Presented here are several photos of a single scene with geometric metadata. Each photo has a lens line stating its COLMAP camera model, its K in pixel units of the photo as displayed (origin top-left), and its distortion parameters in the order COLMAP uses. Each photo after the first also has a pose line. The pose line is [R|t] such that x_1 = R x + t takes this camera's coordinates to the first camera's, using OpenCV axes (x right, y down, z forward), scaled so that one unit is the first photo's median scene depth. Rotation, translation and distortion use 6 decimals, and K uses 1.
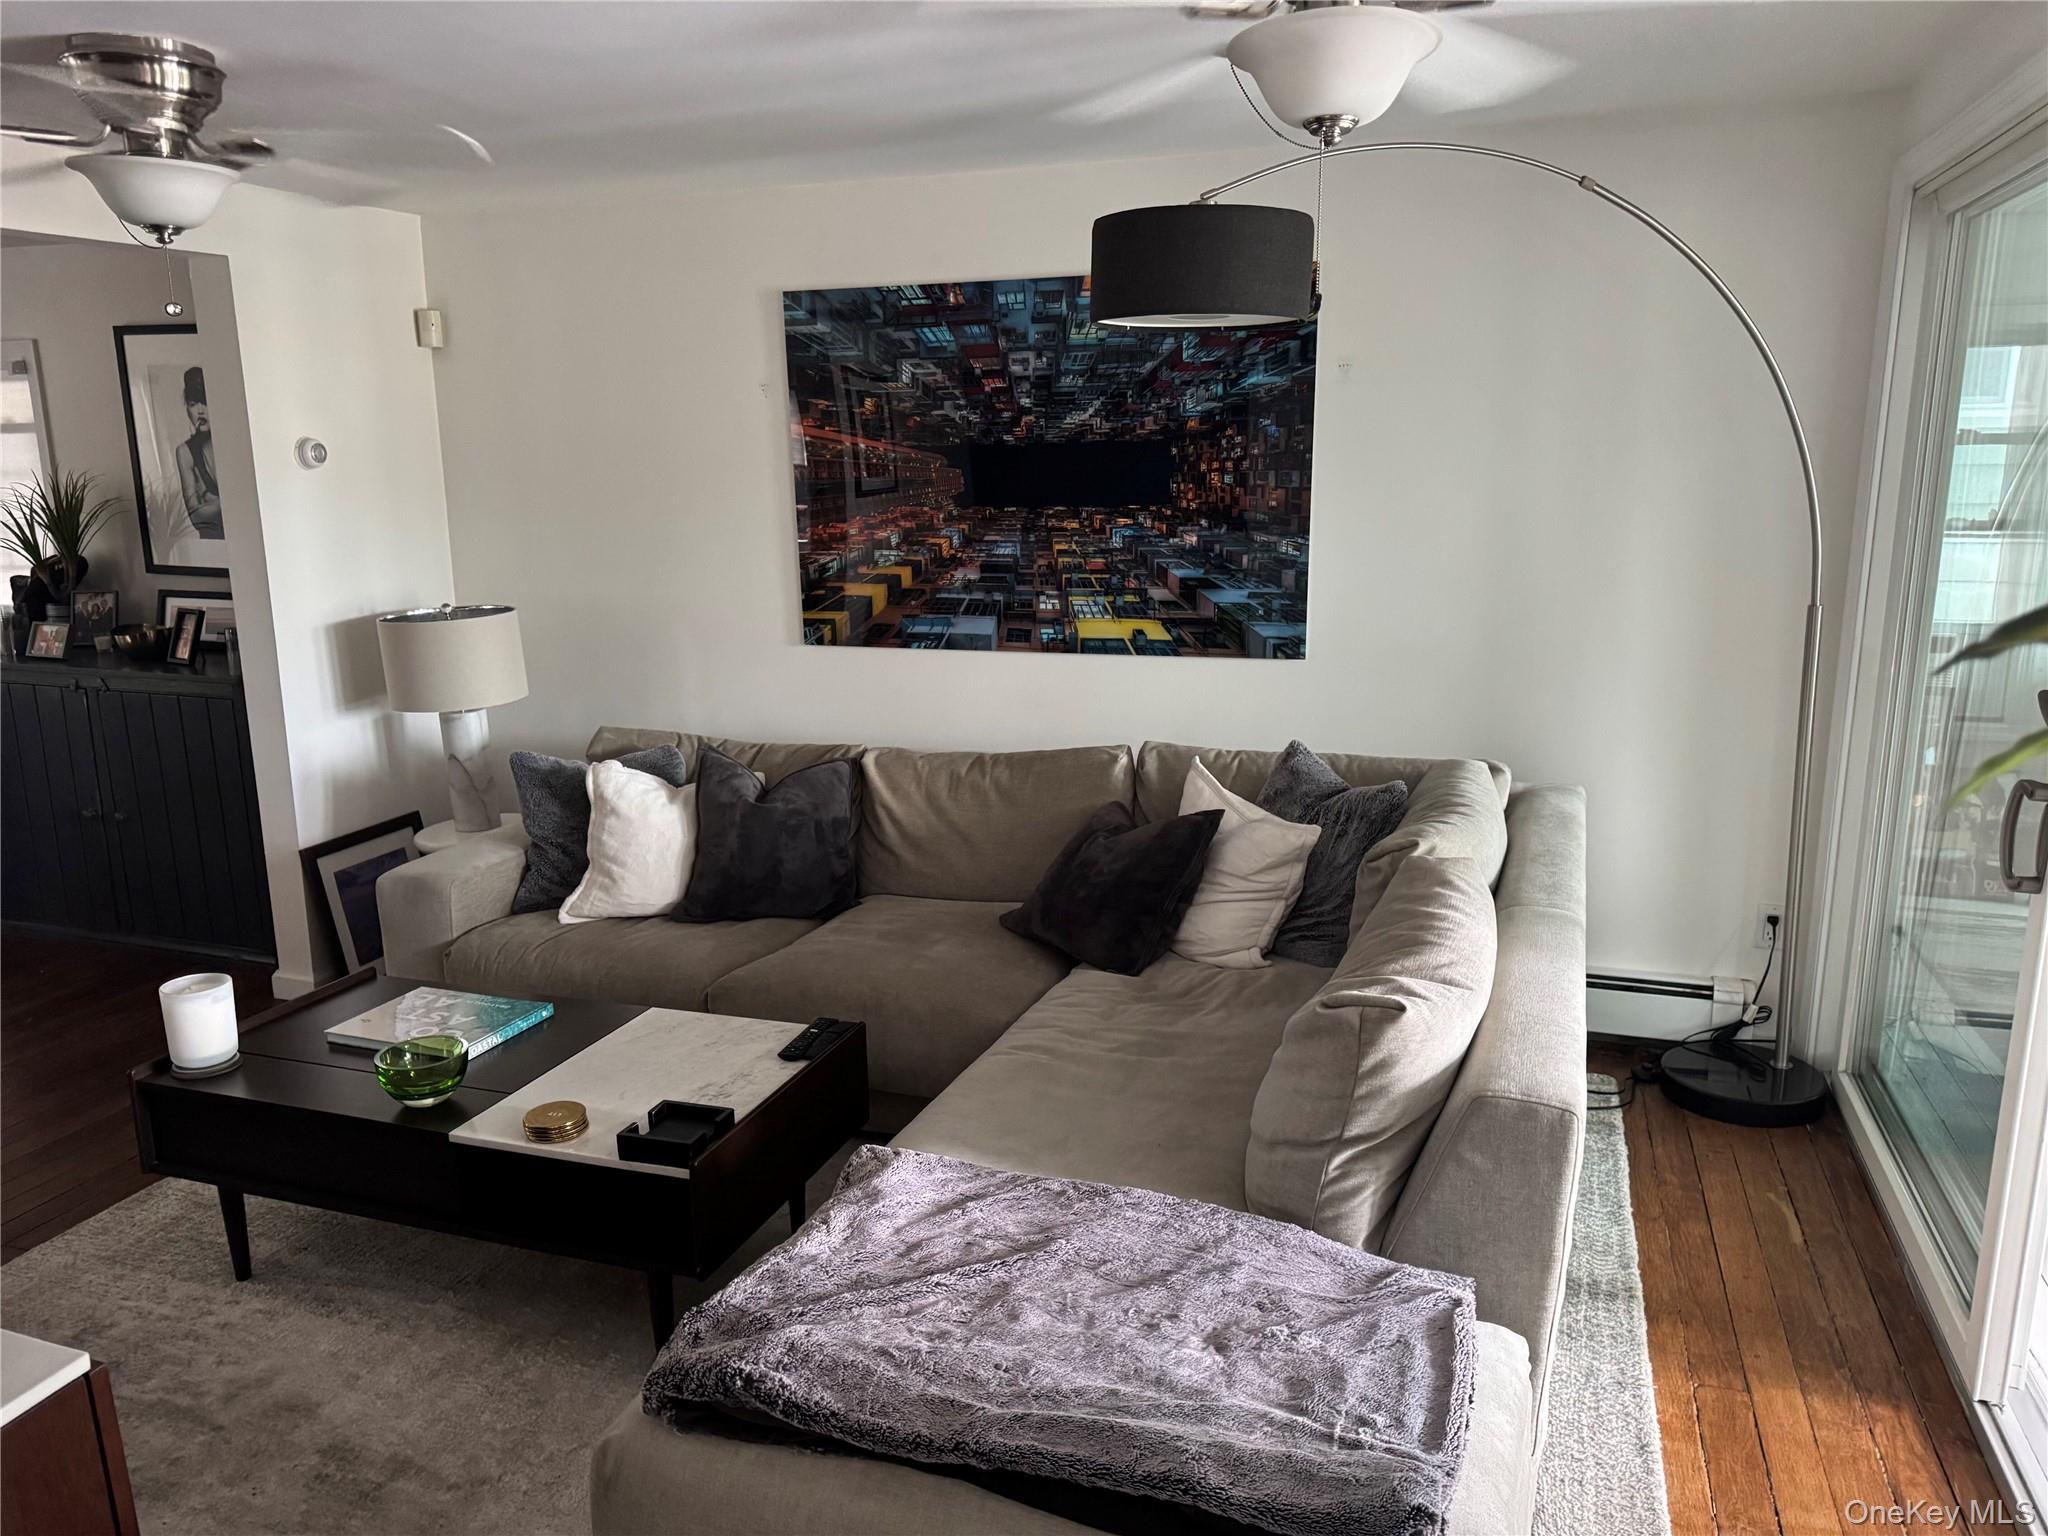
lens RADIAL K [[1411.0, 0, 1027.8], [0, 1411.0, 789.2], [0, 0, 1]] dist [0.007563, -0.035741]
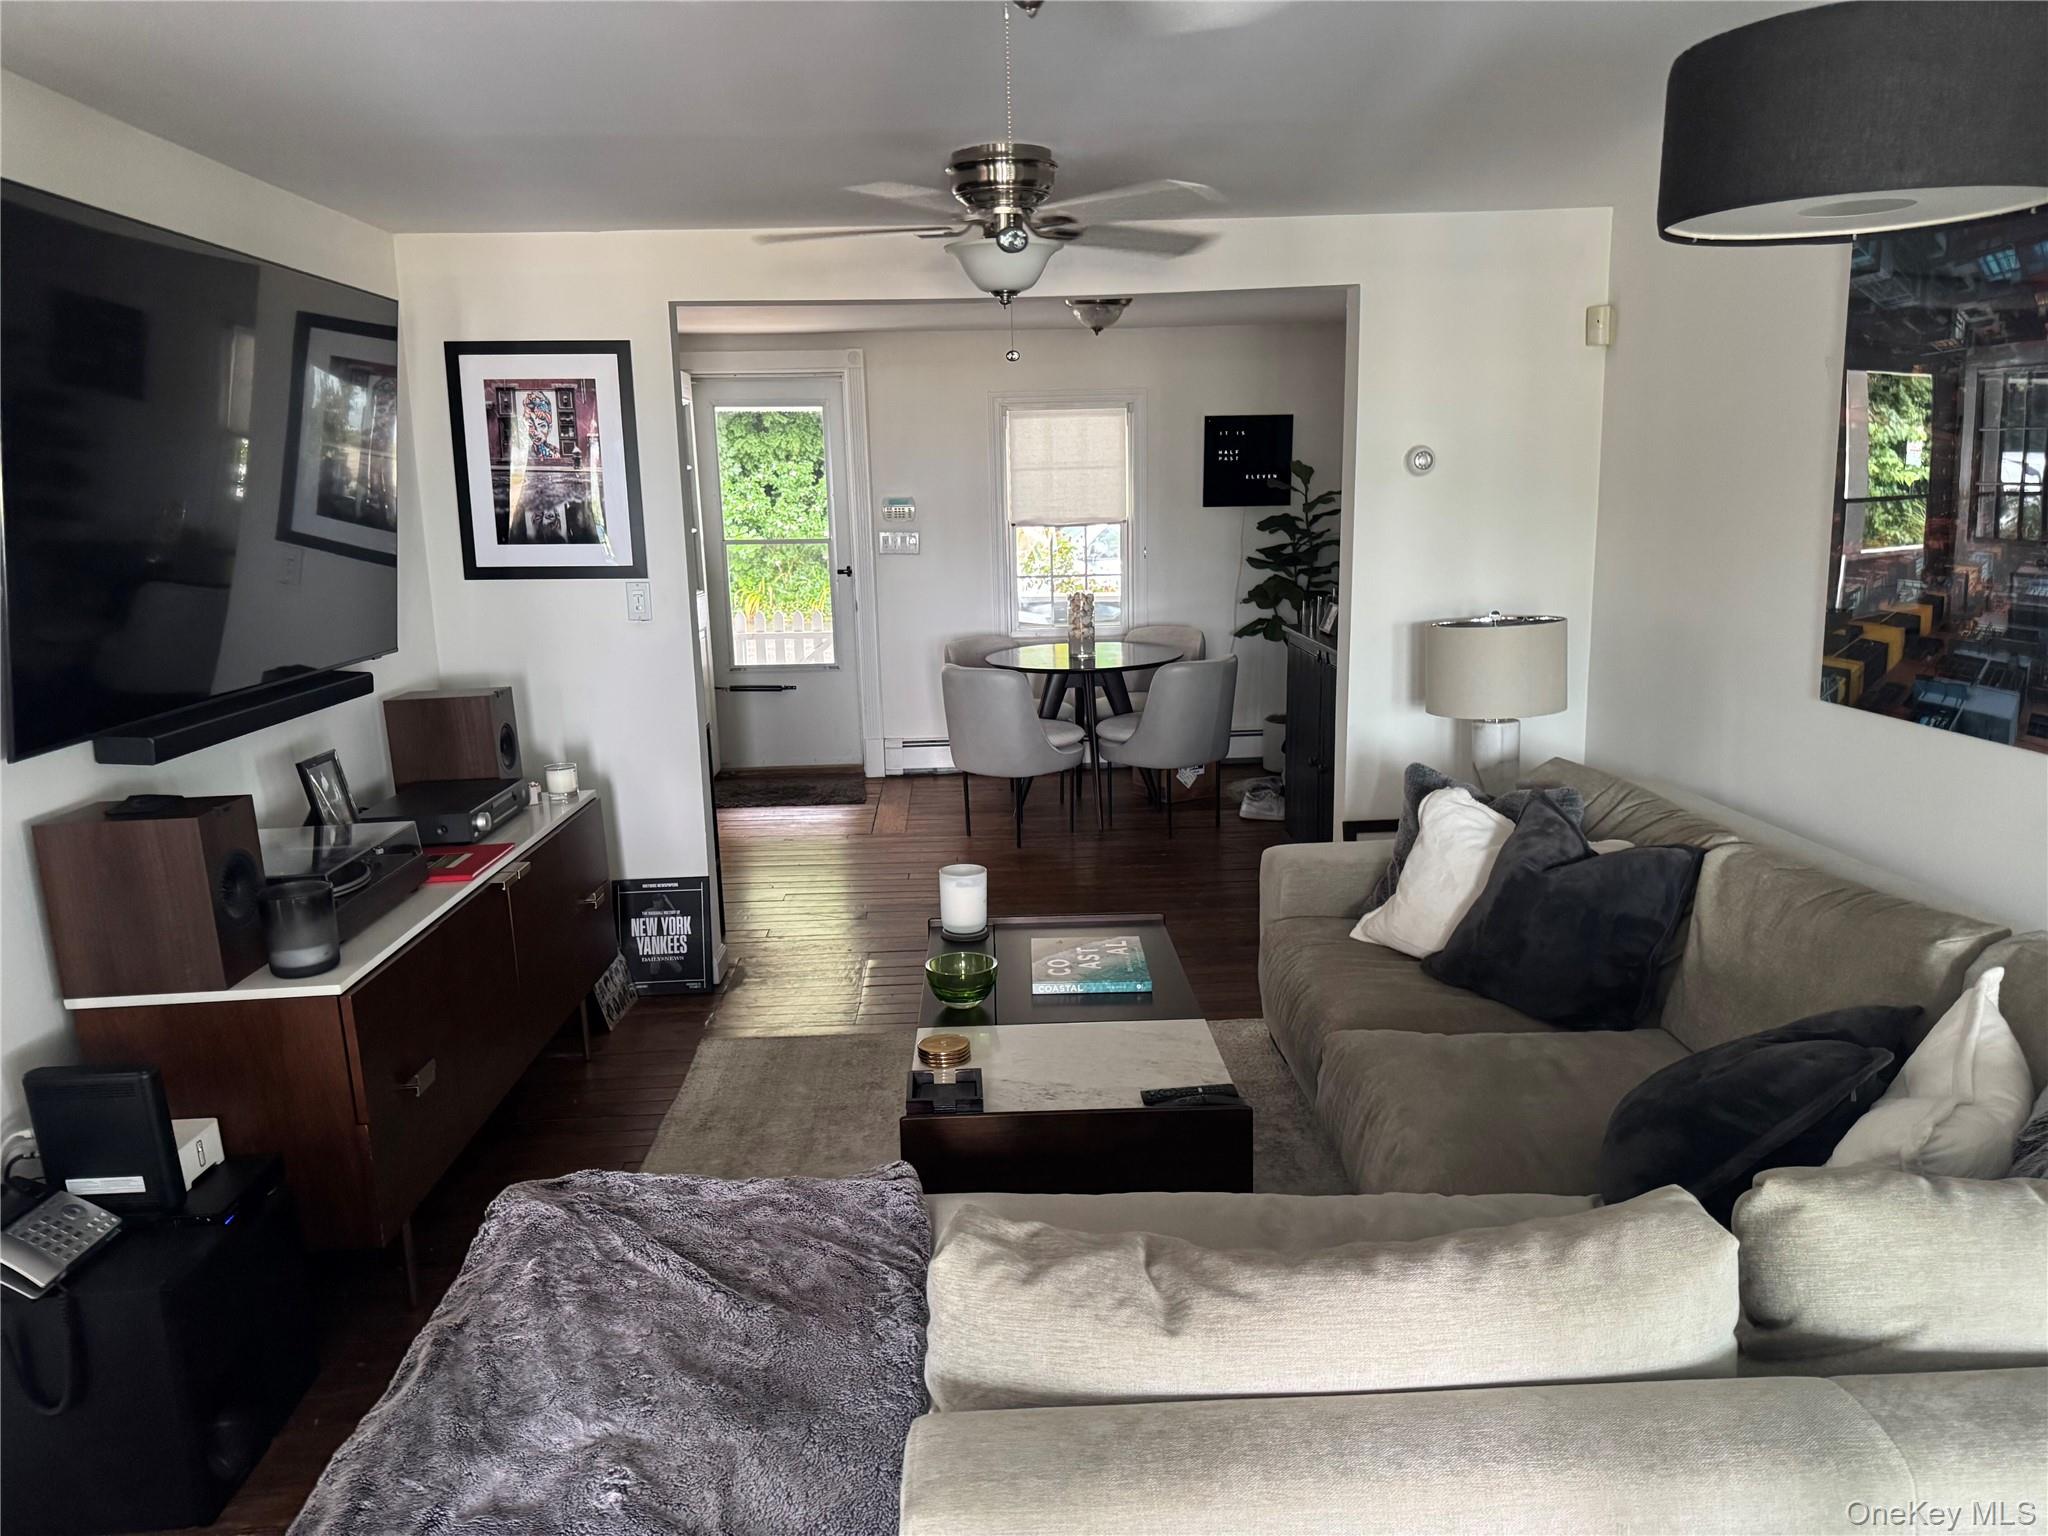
lens RADIAL K [[1411.0, 0, 1021.5], [0, 1411.0, 767.1], [0, 0, 1]] dist [0.007563, -0.035741]
pose [[0.358103, 0.175616, -0.917018, 0.409811], [-0.193683, 0.974760, 0.111039, -0.073641], [0.913372, 0.137847, 0.383078, 0.355180]]
